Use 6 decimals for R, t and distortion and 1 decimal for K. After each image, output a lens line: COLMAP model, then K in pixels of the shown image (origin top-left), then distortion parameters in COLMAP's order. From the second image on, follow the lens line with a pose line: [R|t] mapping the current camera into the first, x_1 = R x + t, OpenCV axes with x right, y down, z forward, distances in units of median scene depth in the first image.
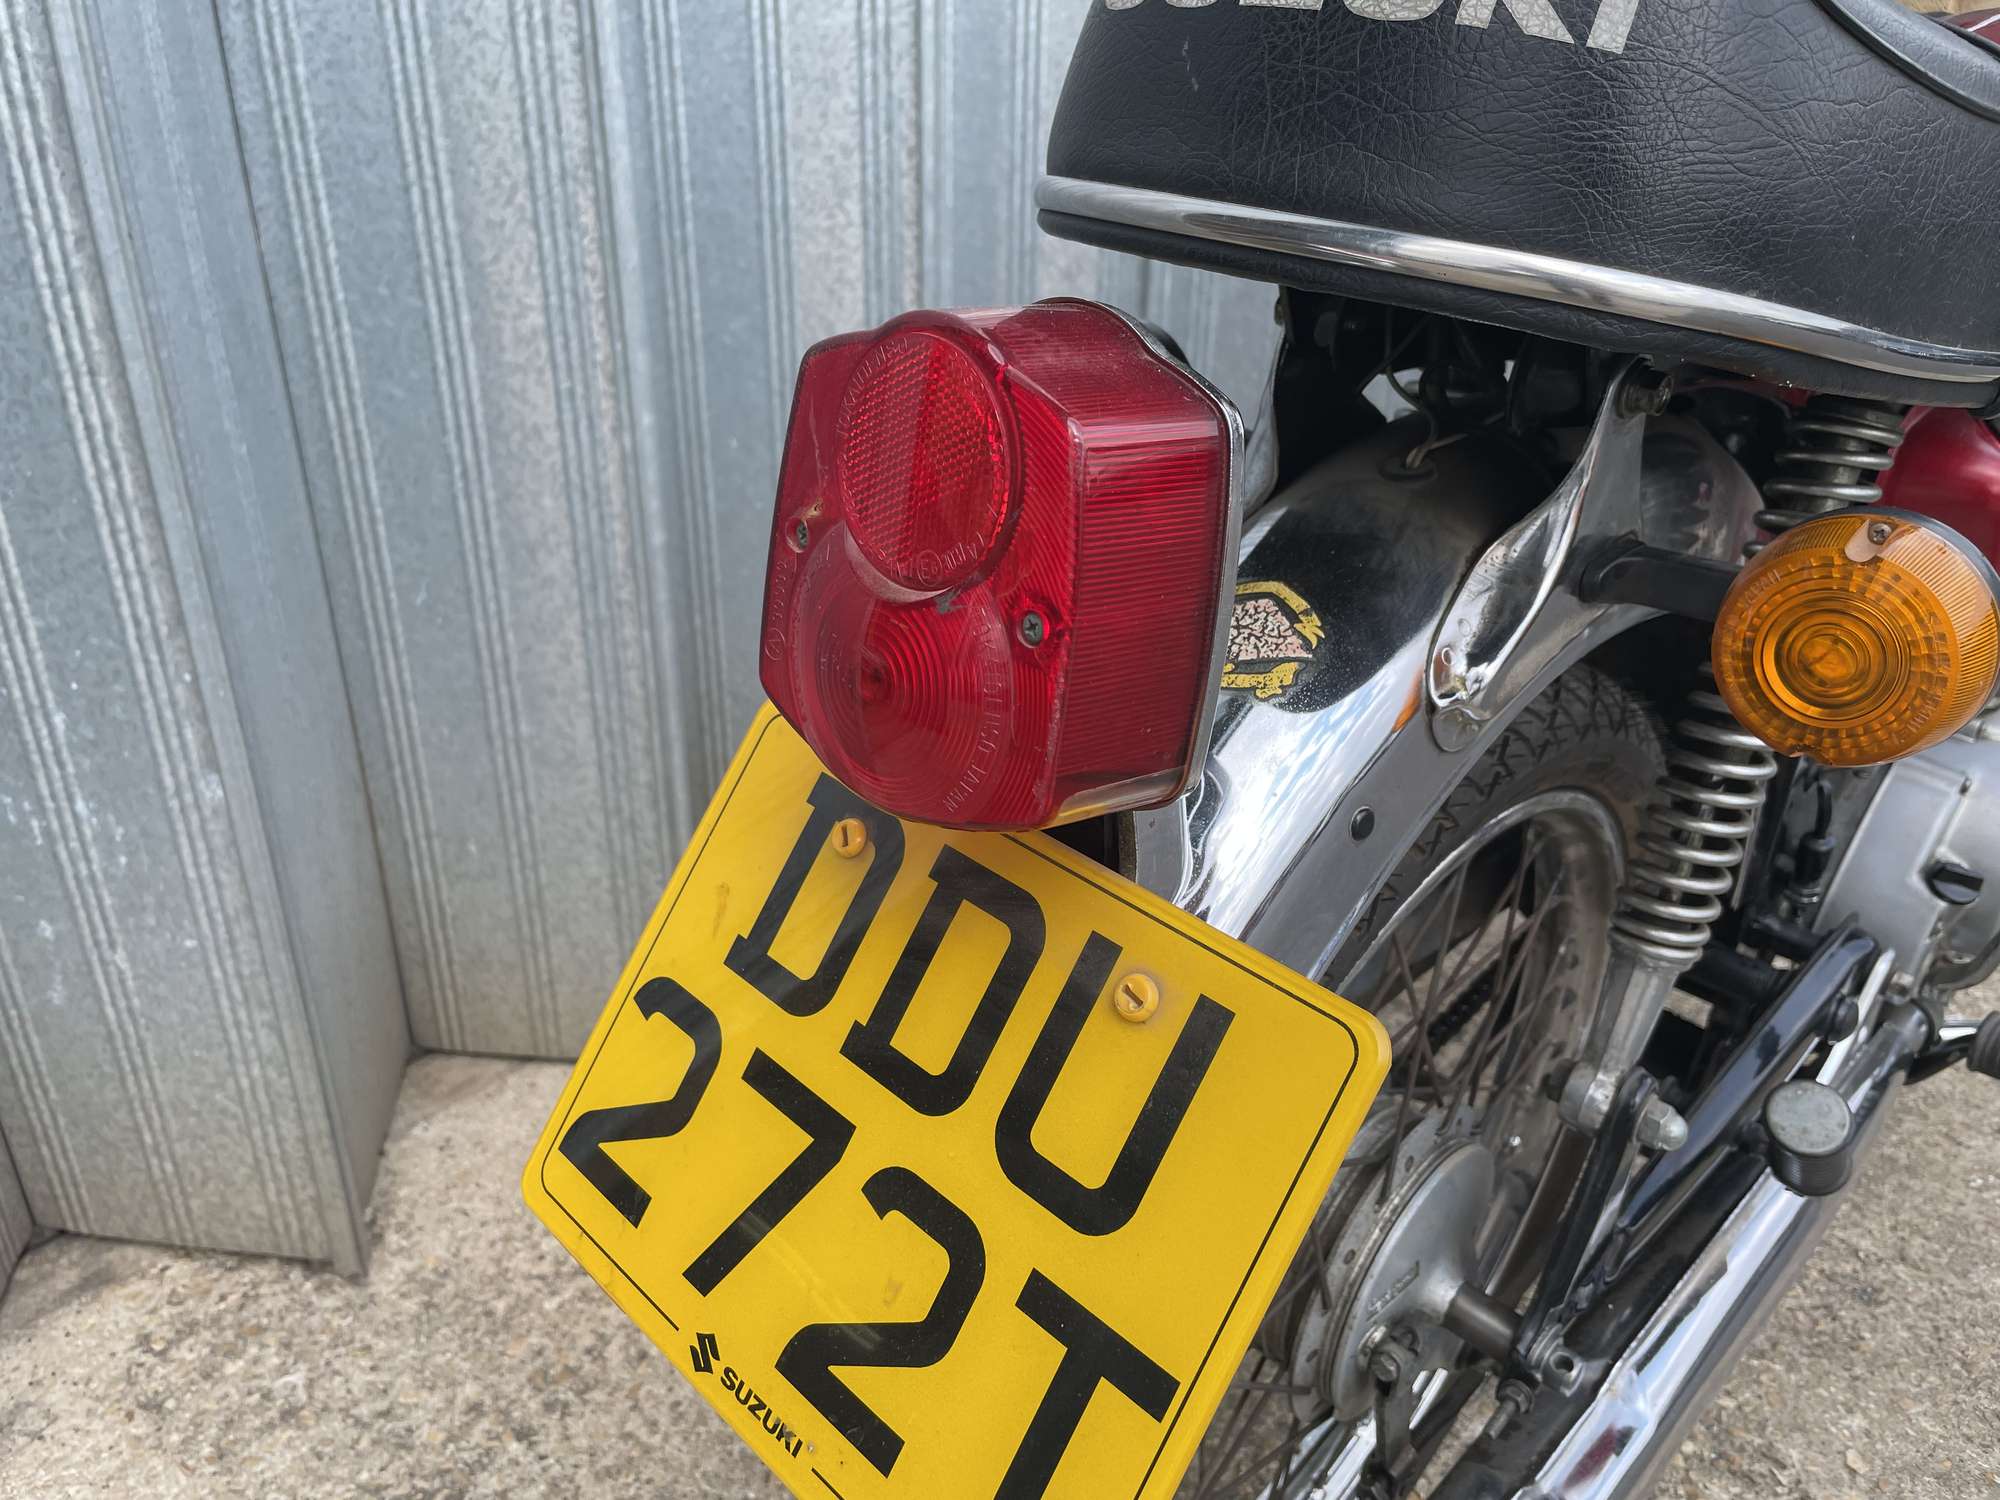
lens RADIAL K [[1511.9, 0, 1052.1], [0, 1511.9, 799.0], [0, 0, 1]] dist [0.068205, -0.123390]
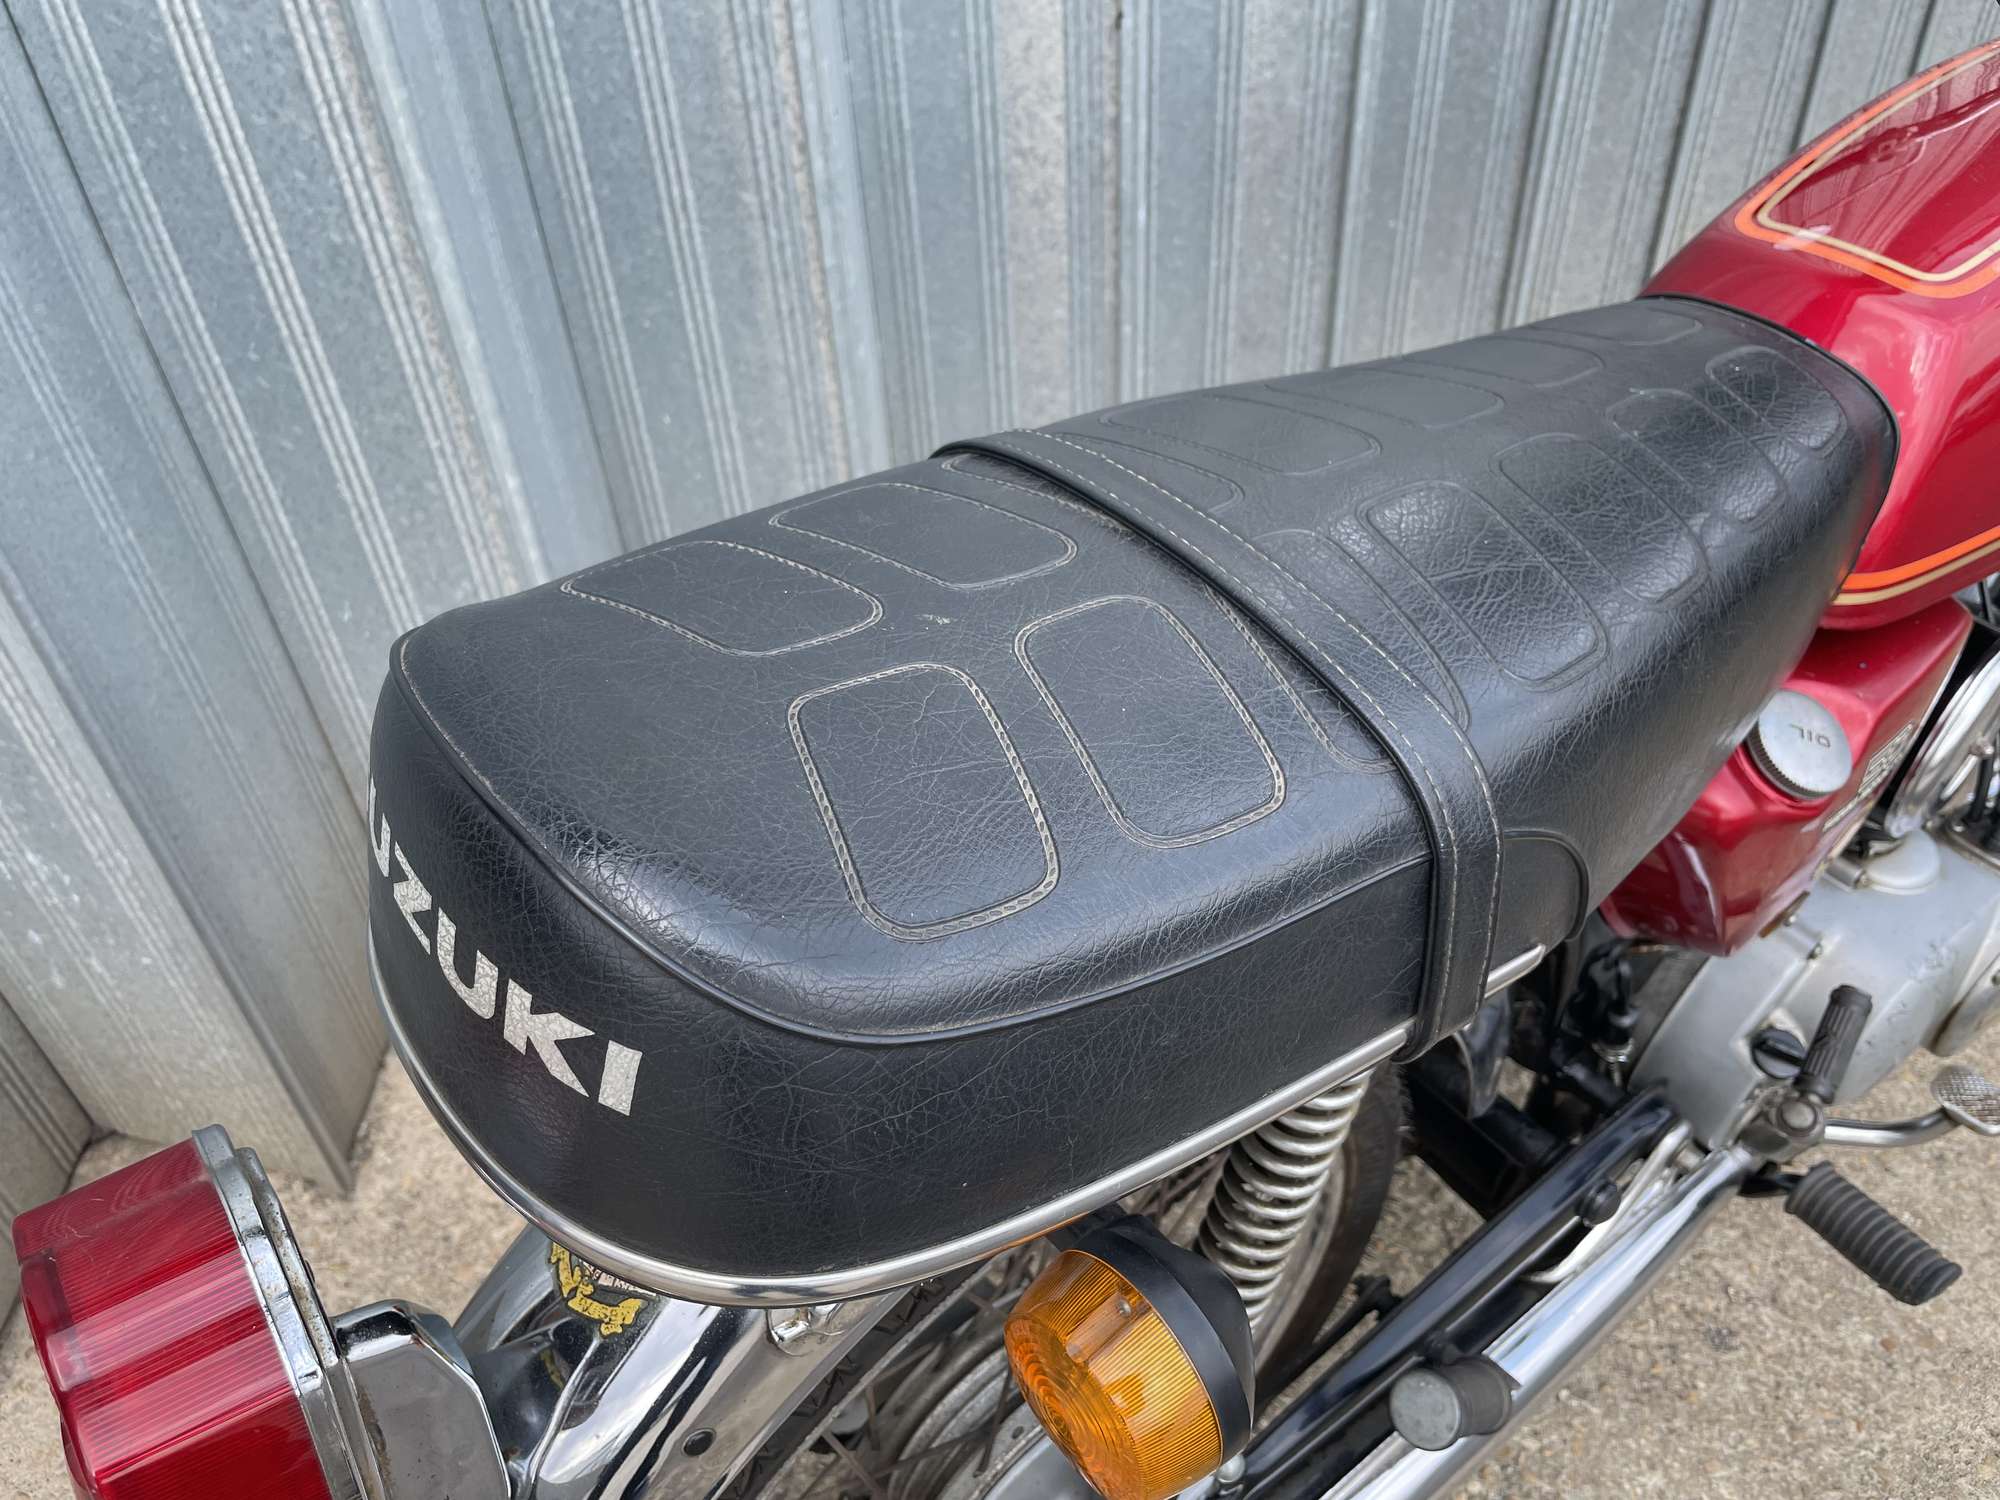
lens RADIAL K [[1499.4, 0, 1064.9], [0, 1499.4, 784.5], [0, 0, 1]] dist [0.082431, -0.130918]
pose [[0.987057, 0.065106, -0.146558, 0.240840], [-0.027795, 0.969505, 0.243492, -0.290040], [0.157942, -0.236267, 0.958766, 0.041723]]
